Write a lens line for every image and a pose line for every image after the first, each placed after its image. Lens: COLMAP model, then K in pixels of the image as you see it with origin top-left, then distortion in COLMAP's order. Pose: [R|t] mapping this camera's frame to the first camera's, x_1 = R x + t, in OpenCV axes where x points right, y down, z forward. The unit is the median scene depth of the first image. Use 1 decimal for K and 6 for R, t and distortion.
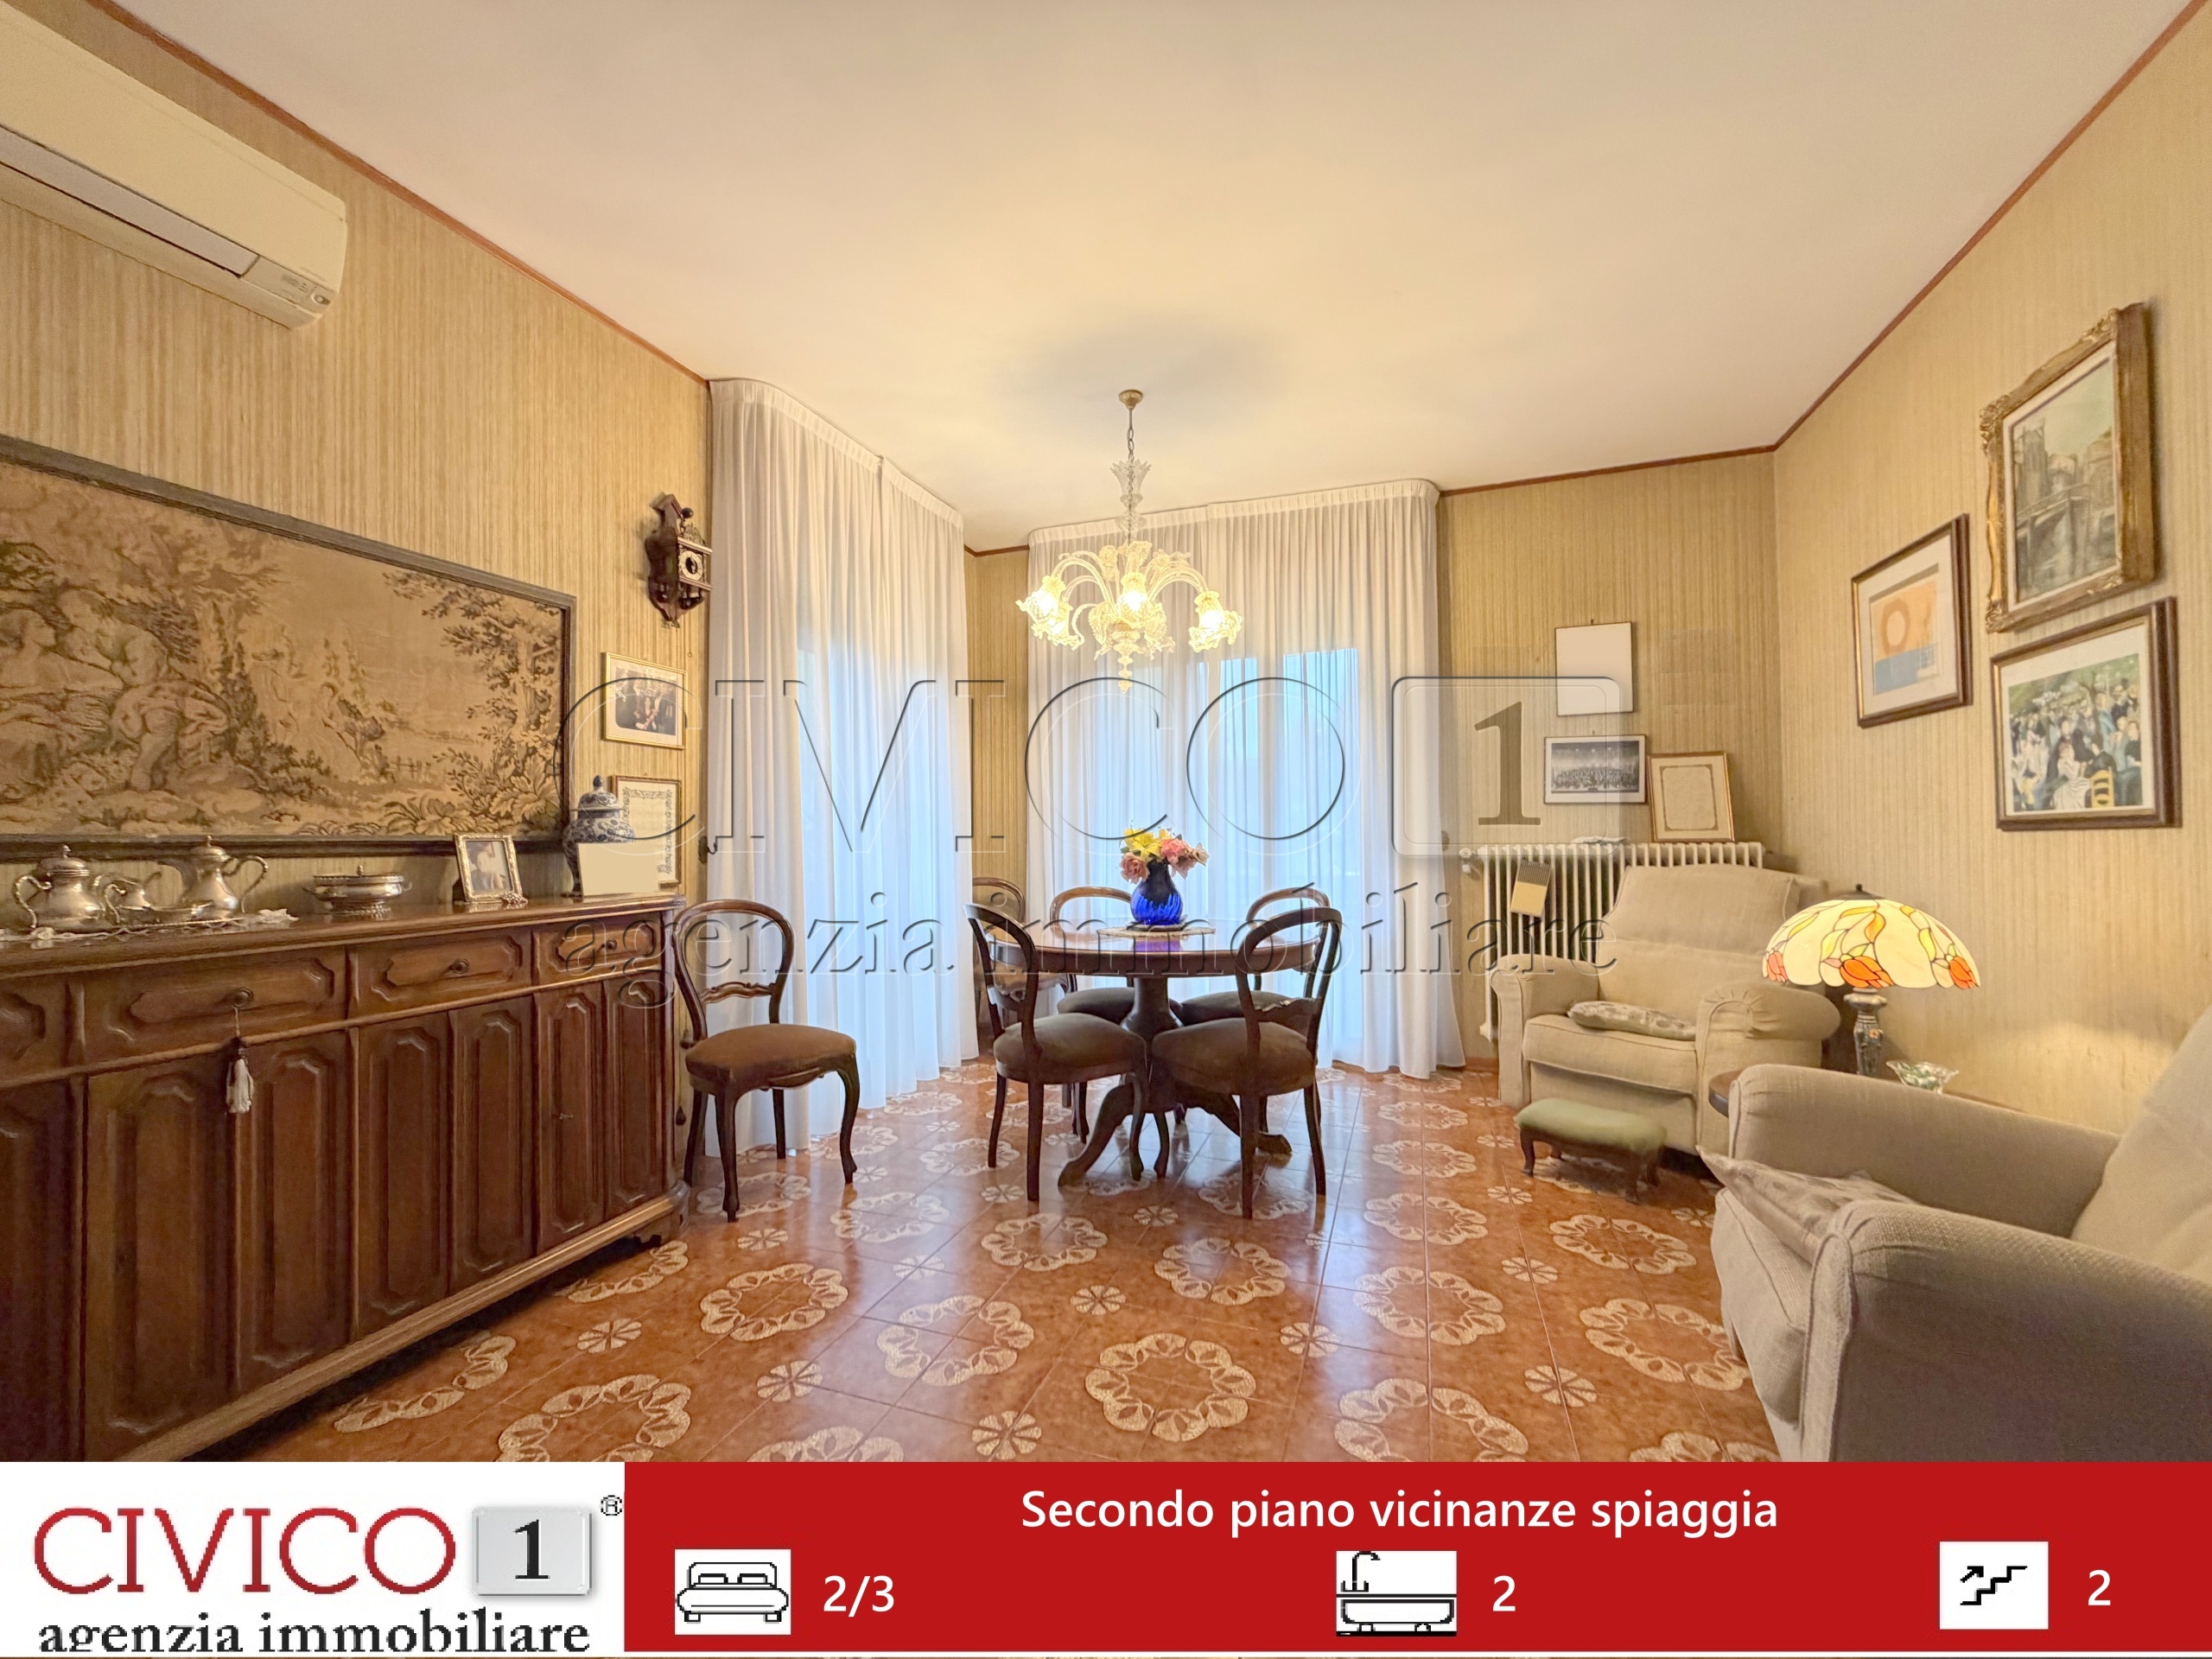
lens RADIAL K [[870.0, 0, 1099.5], [0, 870.0, 830.8], [0, 0, 1]] dist [0.000965, -0.000720]
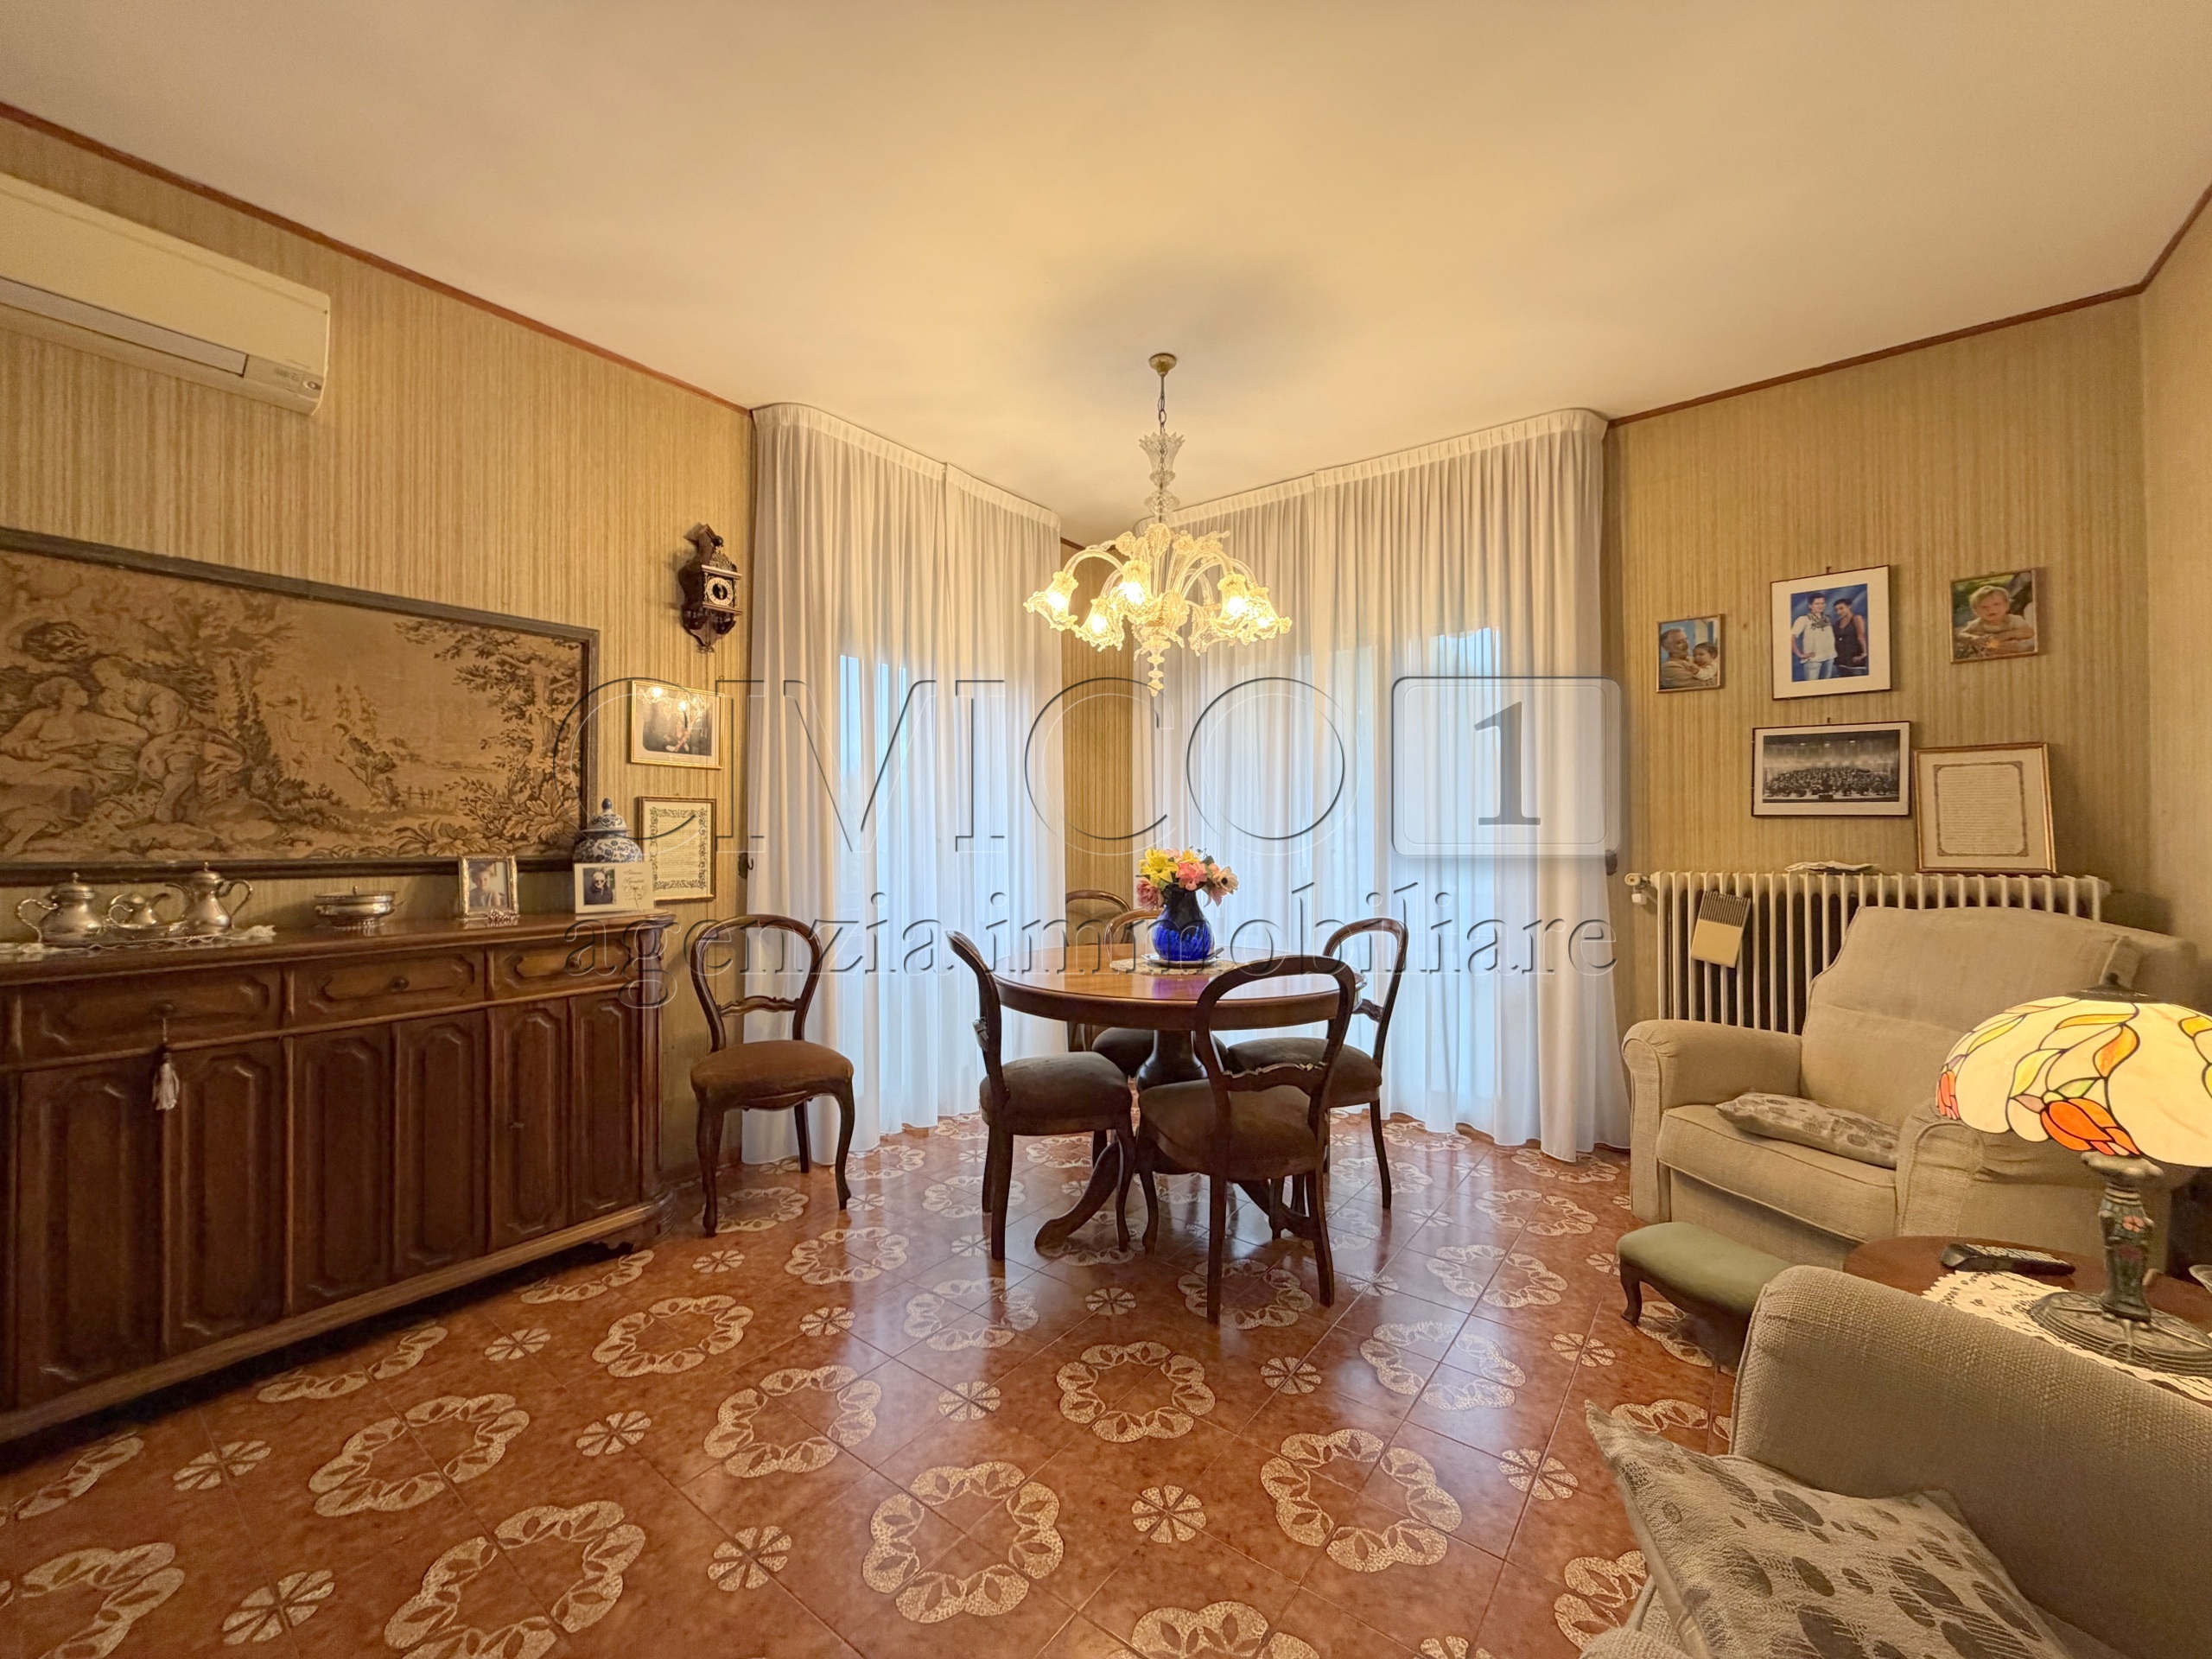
lens RADIAL K [[870.0, 0, 1108.8], [0, 870.0, 829.6], [0, 0, 1]] dist [0.000965, -0.000720]
pose [[0.953393, 0.005688, -0.301678, 0.291586], [-0.004312, 0.999977, 0.005229, -0.030040], [0.301701, -0.003684, 0.953395, 0.156124]]
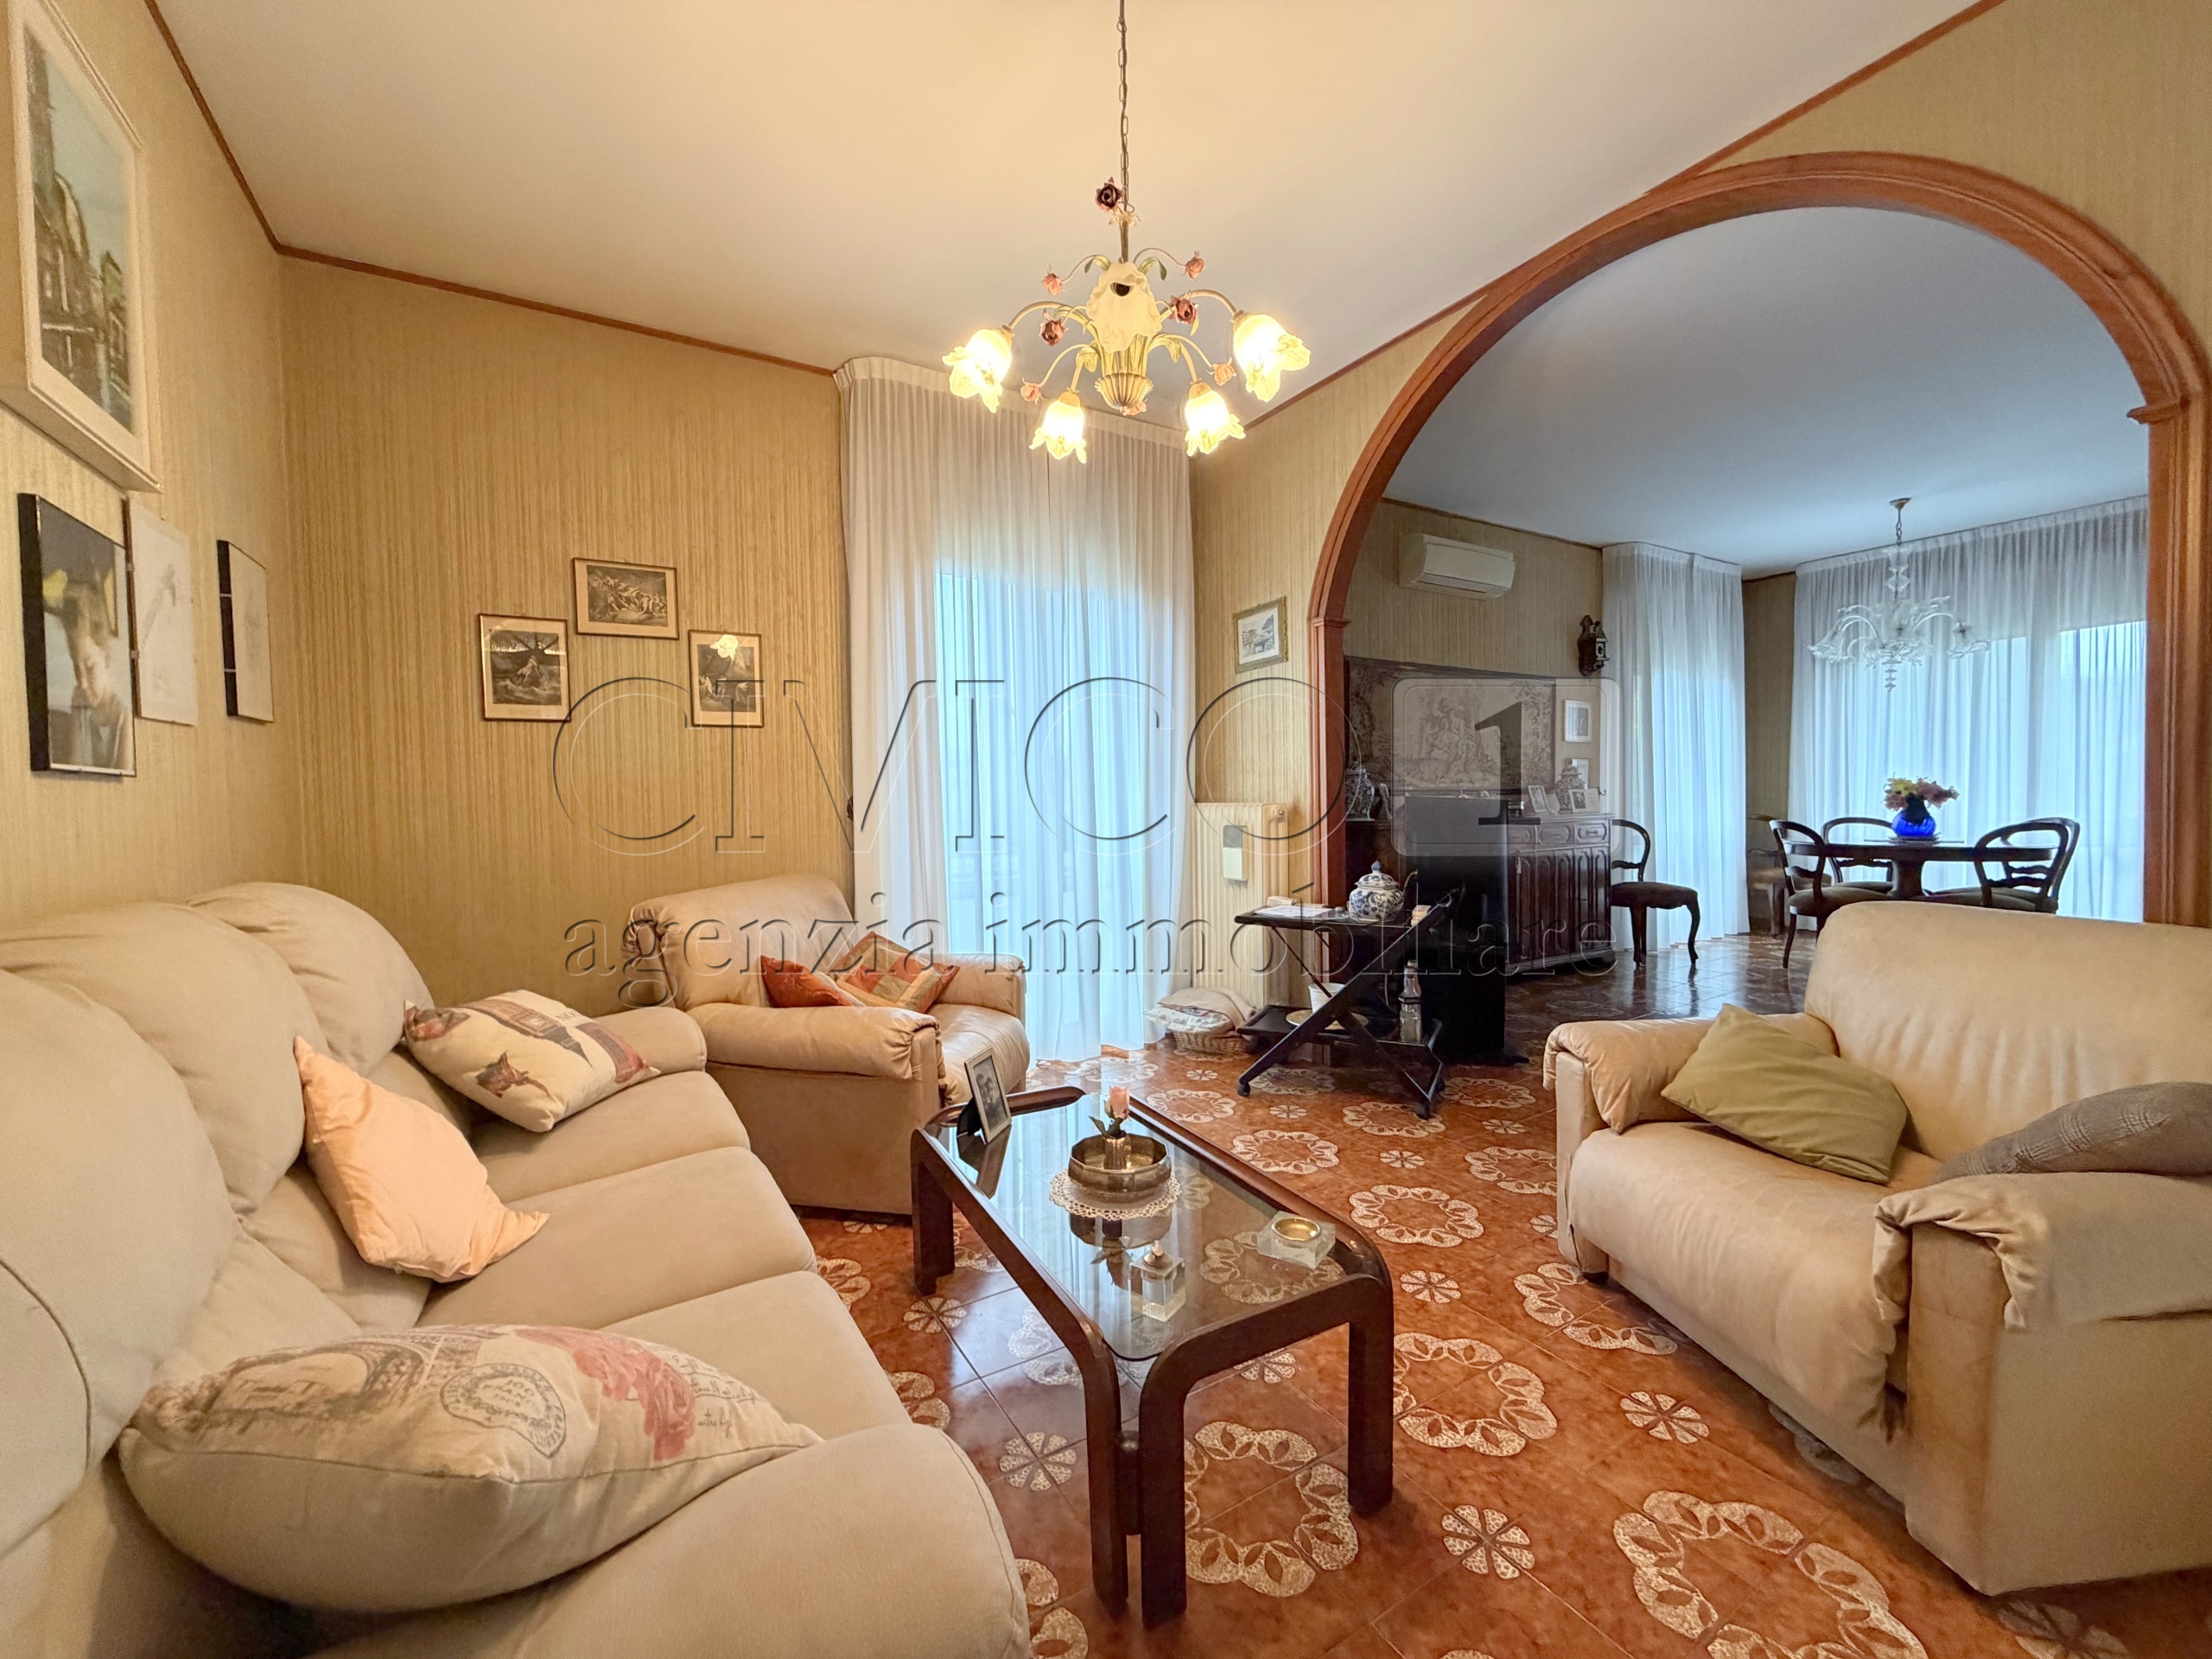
lens RADIAL K [[870.0, 0, 1091.1], [0, 870.0, 836.1], [0, 0, 1]] dist [0.000965, -0.000720]
pose [[0.778384, 0.017579, -0.627542, -0.120918], [0.016481, 0.998691, 0.048418, 0.005021], [0.627571, -0.048031, 0.777076, -1.349870]]
